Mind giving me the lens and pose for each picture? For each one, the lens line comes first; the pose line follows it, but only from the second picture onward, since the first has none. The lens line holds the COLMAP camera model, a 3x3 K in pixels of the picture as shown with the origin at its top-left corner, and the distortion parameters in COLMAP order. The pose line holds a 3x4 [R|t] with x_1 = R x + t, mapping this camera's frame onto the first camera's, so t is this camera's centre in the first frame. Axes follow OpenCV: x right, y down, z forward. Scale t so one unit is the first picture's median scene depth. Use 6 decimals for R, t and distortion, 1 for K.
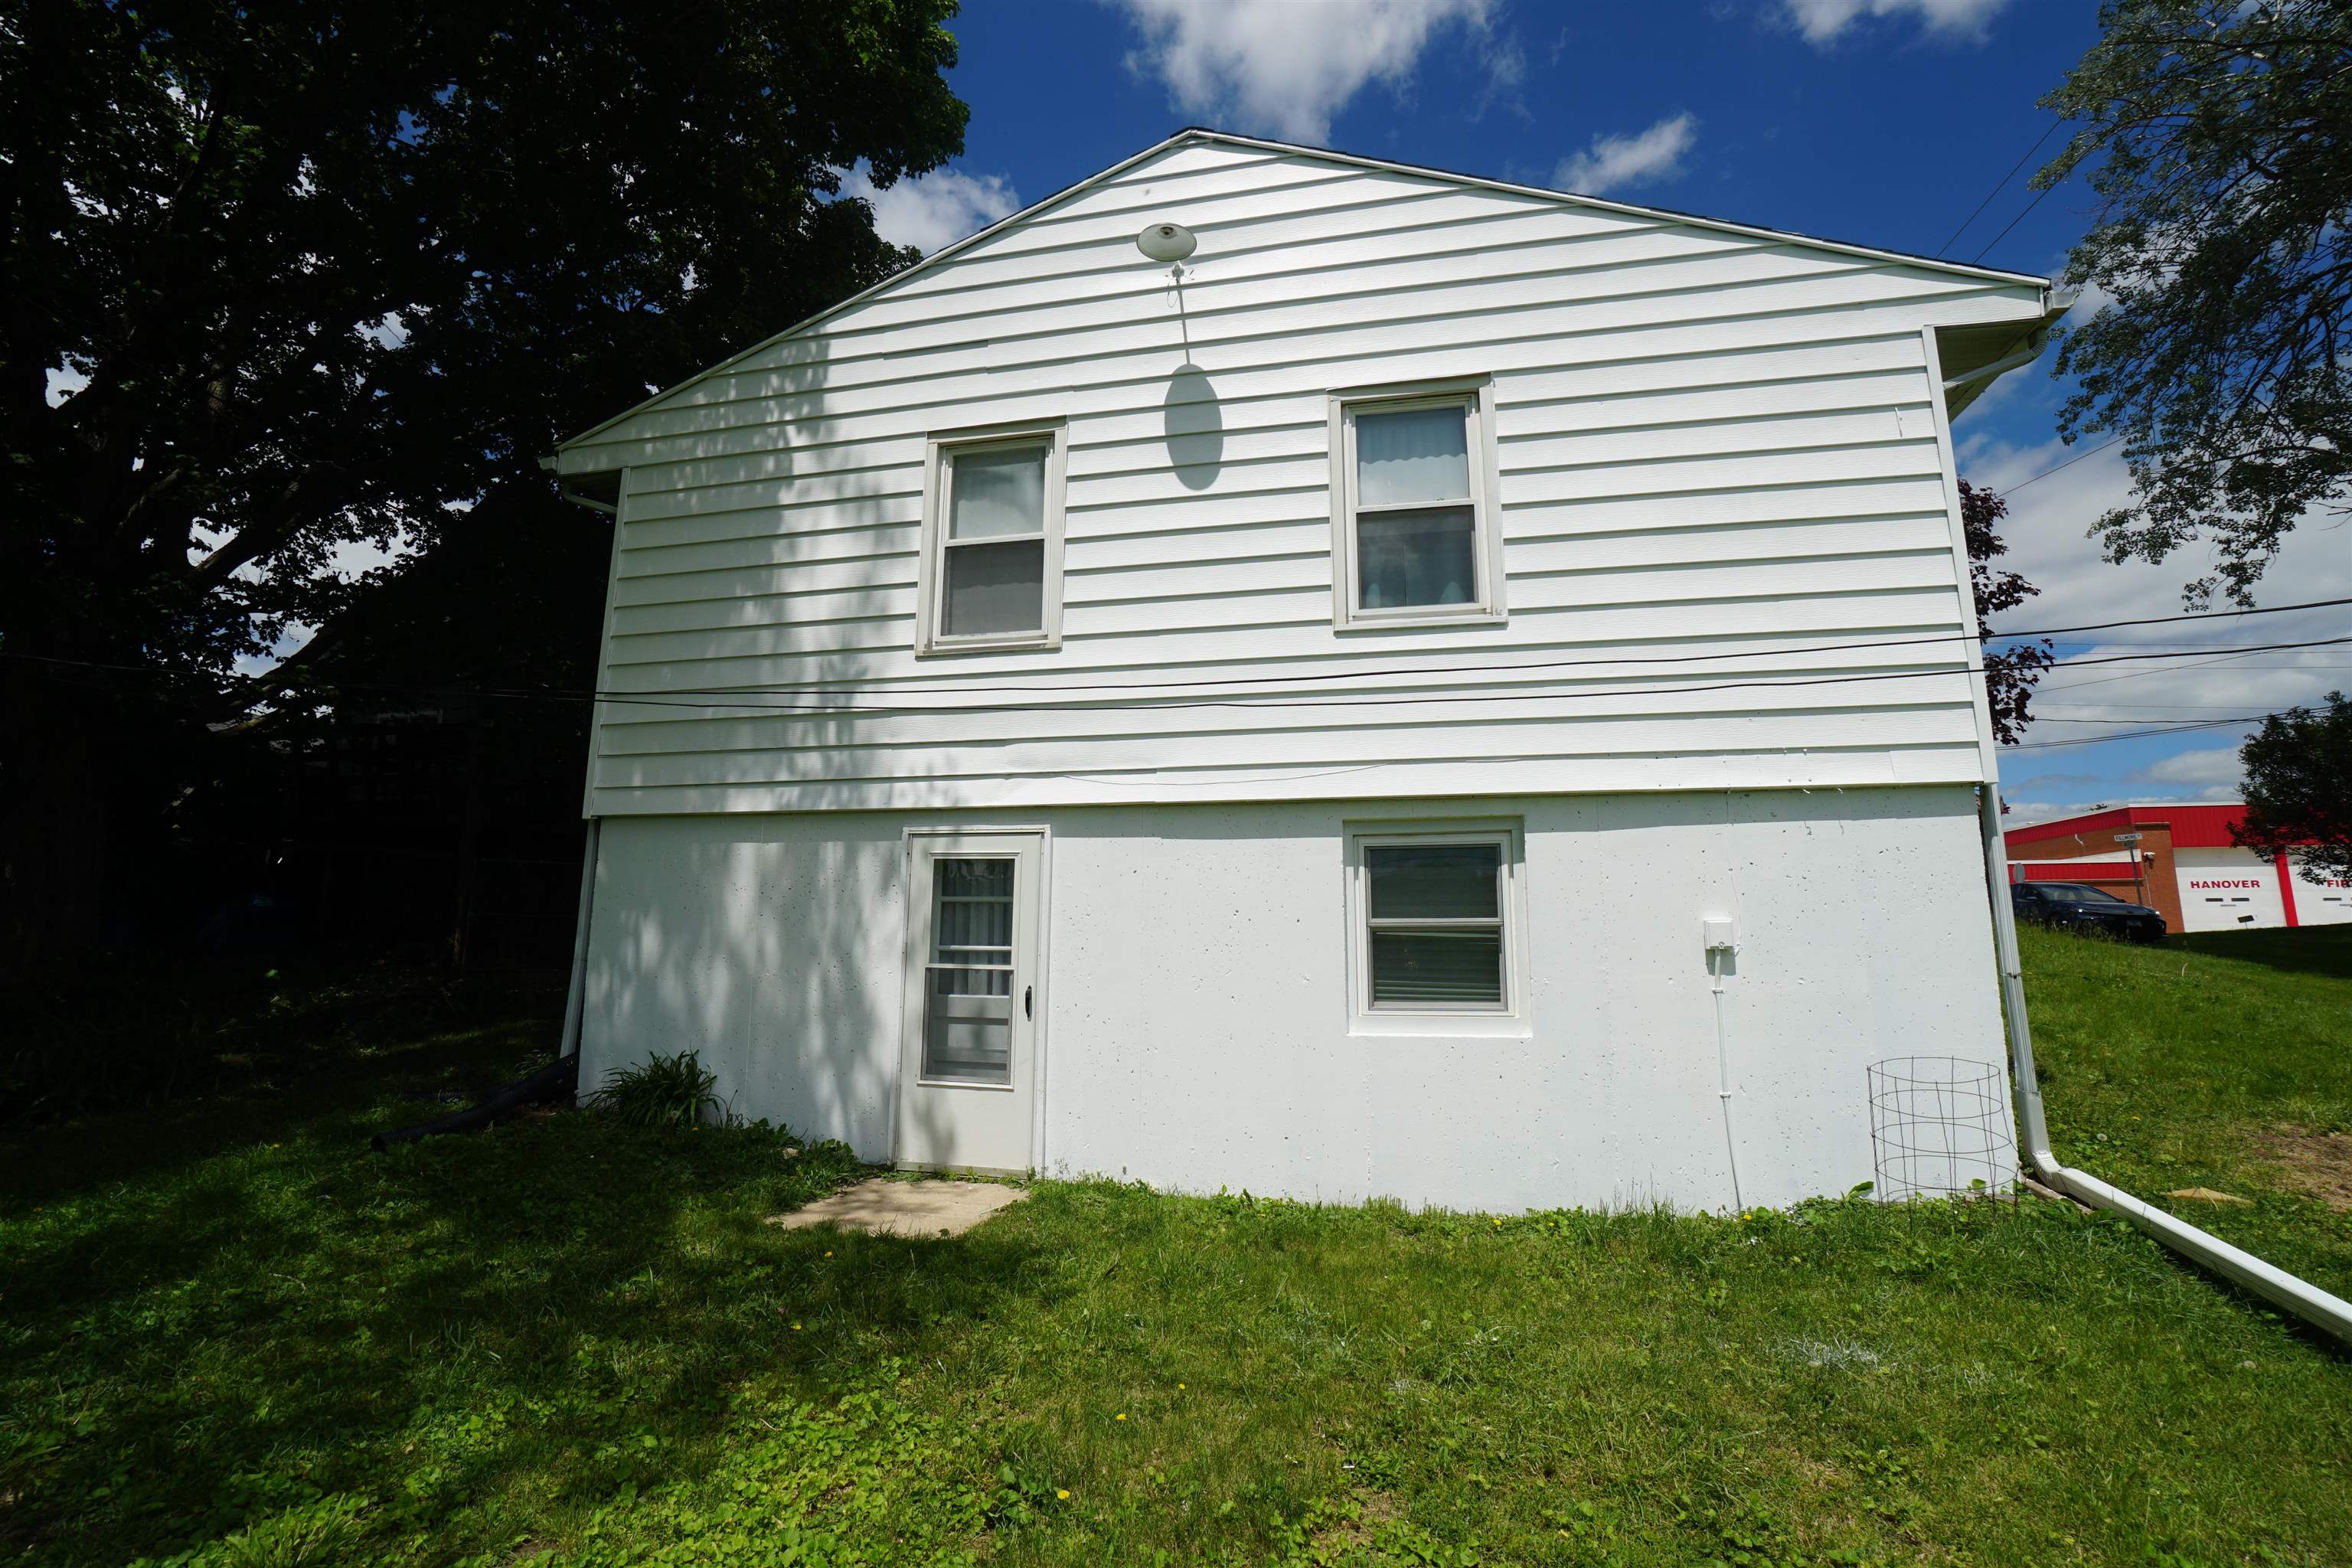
lens RADIAL K [[1024.2, 0, 1180.6], [0, 1024.2, 795.9], [0, 0, 1]] dist [-0.040713, 0.004698]
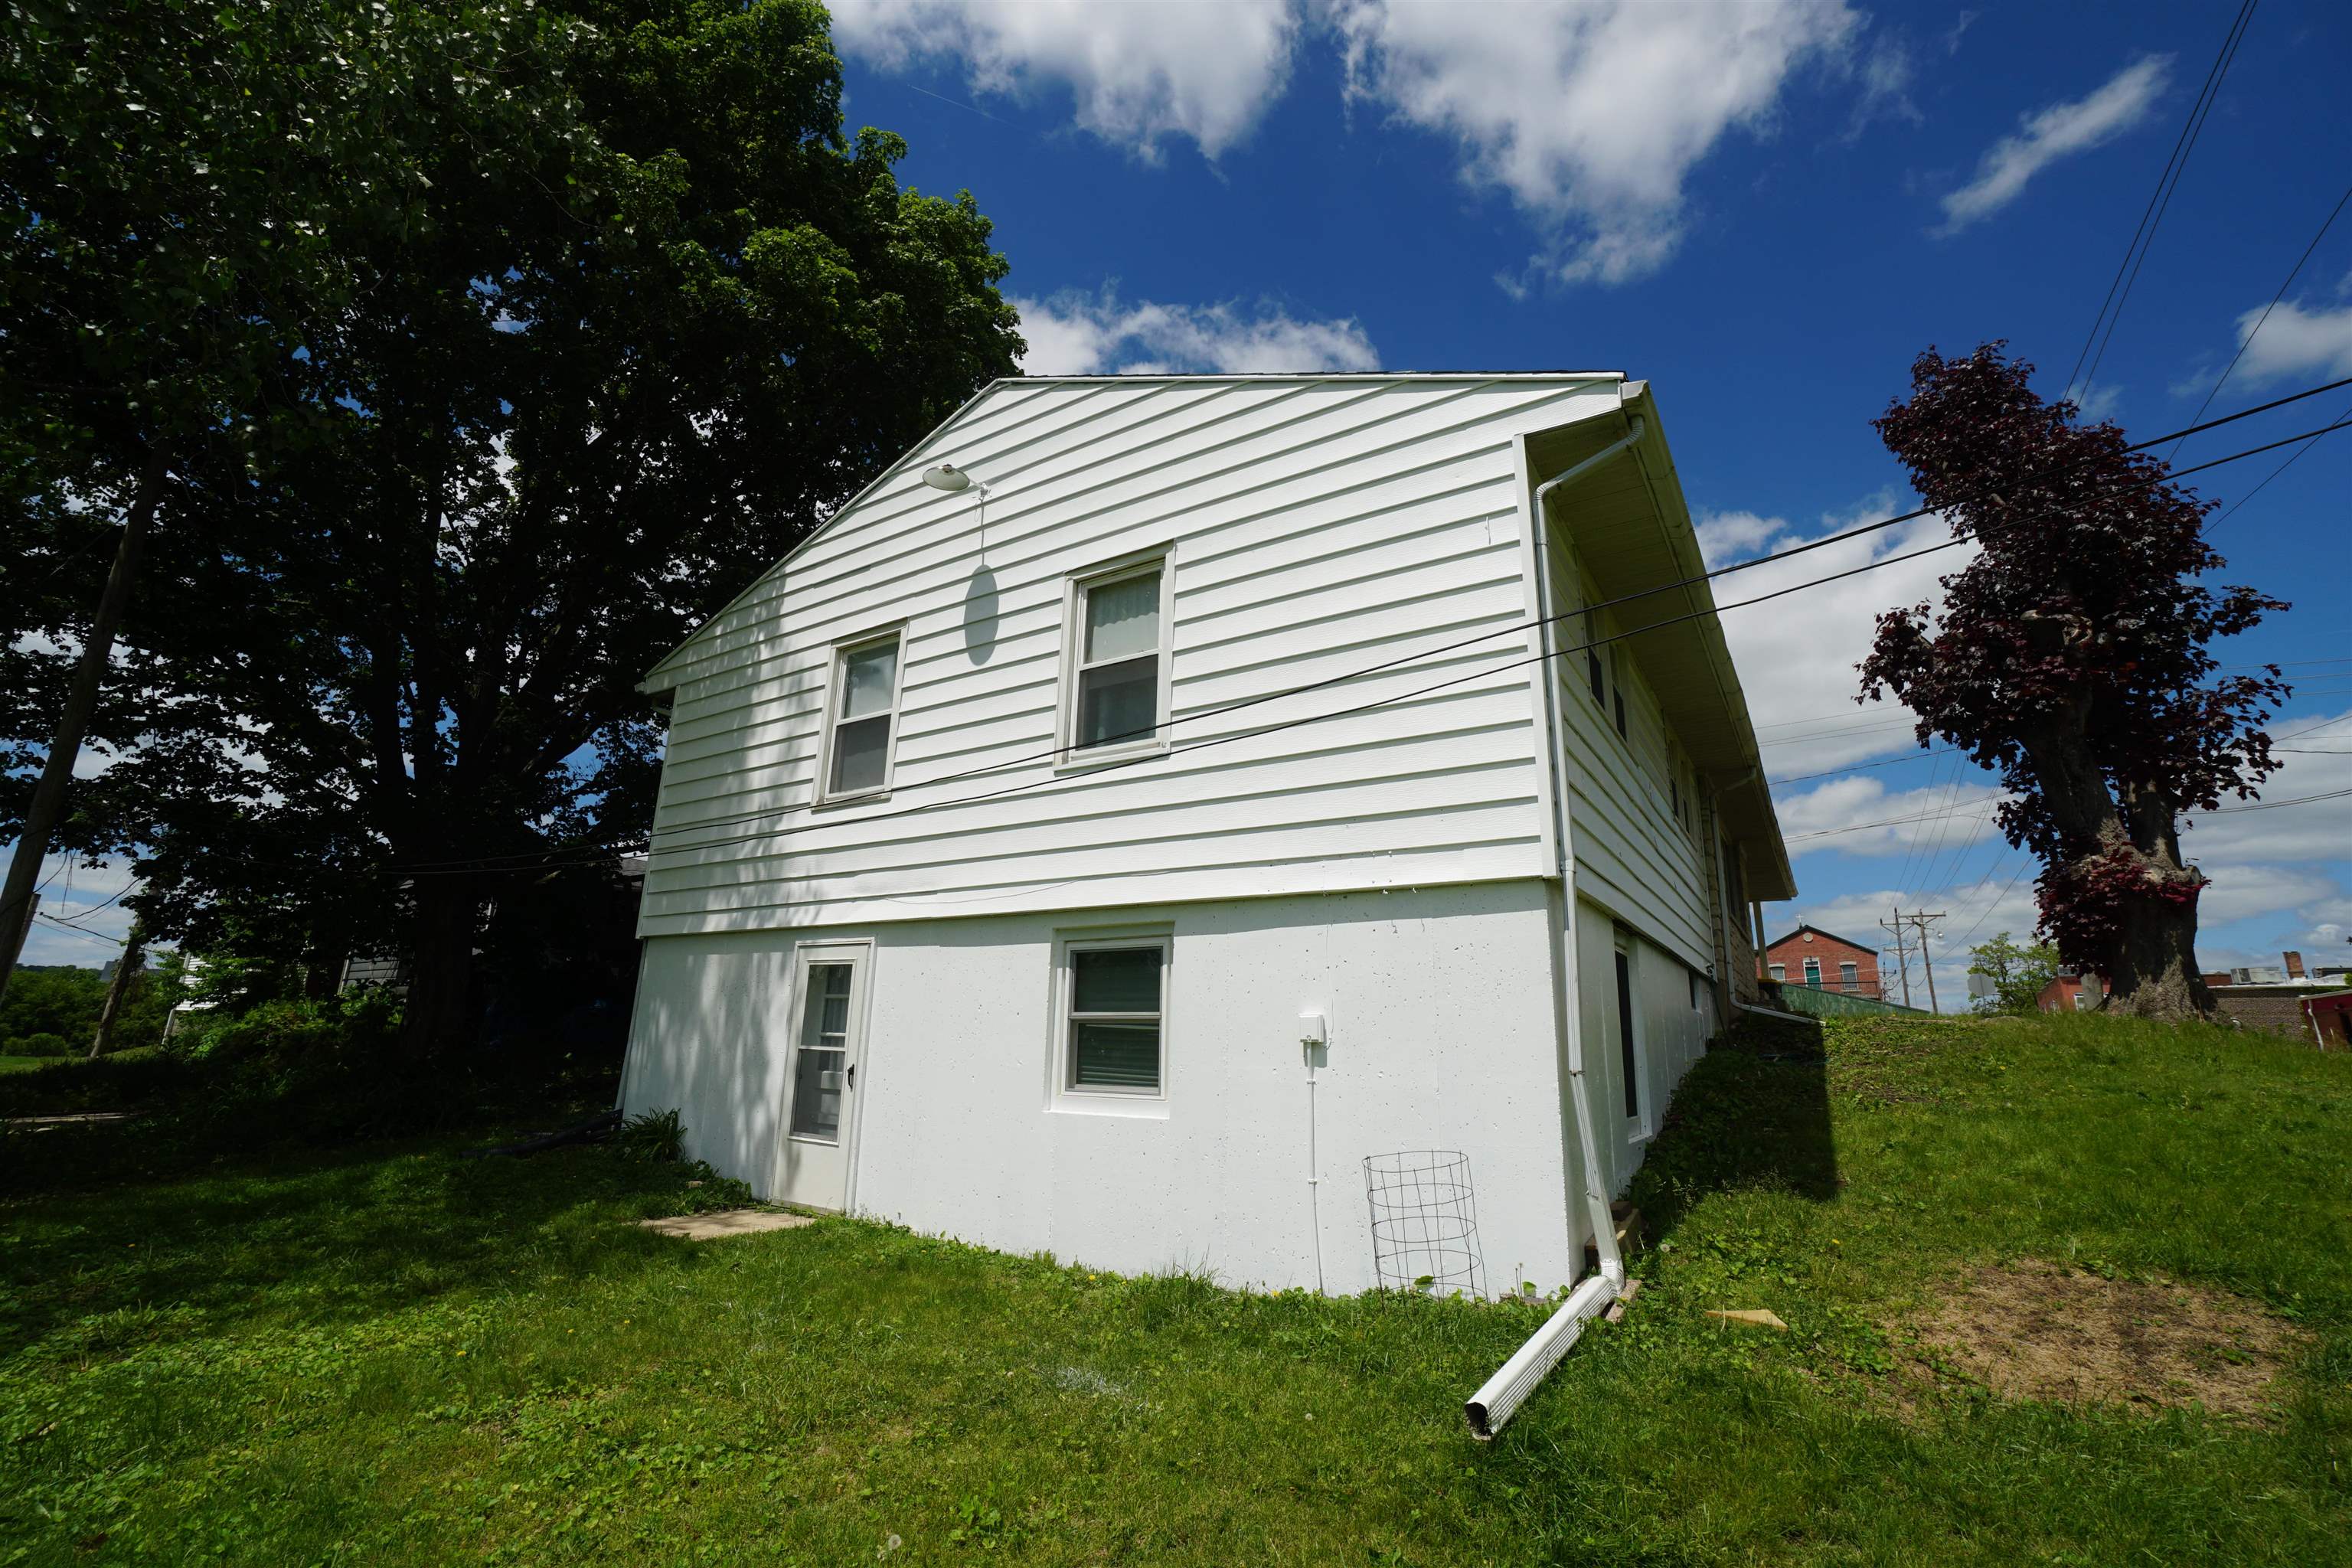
lens RADIAL K [[1024.2, 0, 1163.3], [0, 1024.2, 769.7], [0, 0, 1]] dist [-0.040713, 0.004698]
pose [[0.934169, -0.084101, -0.346779, 0.655657], [0.048113, 0.992641, -0.111125, -0.020450], [0.353573, 0.087124, 0.931341, -0.084179]]
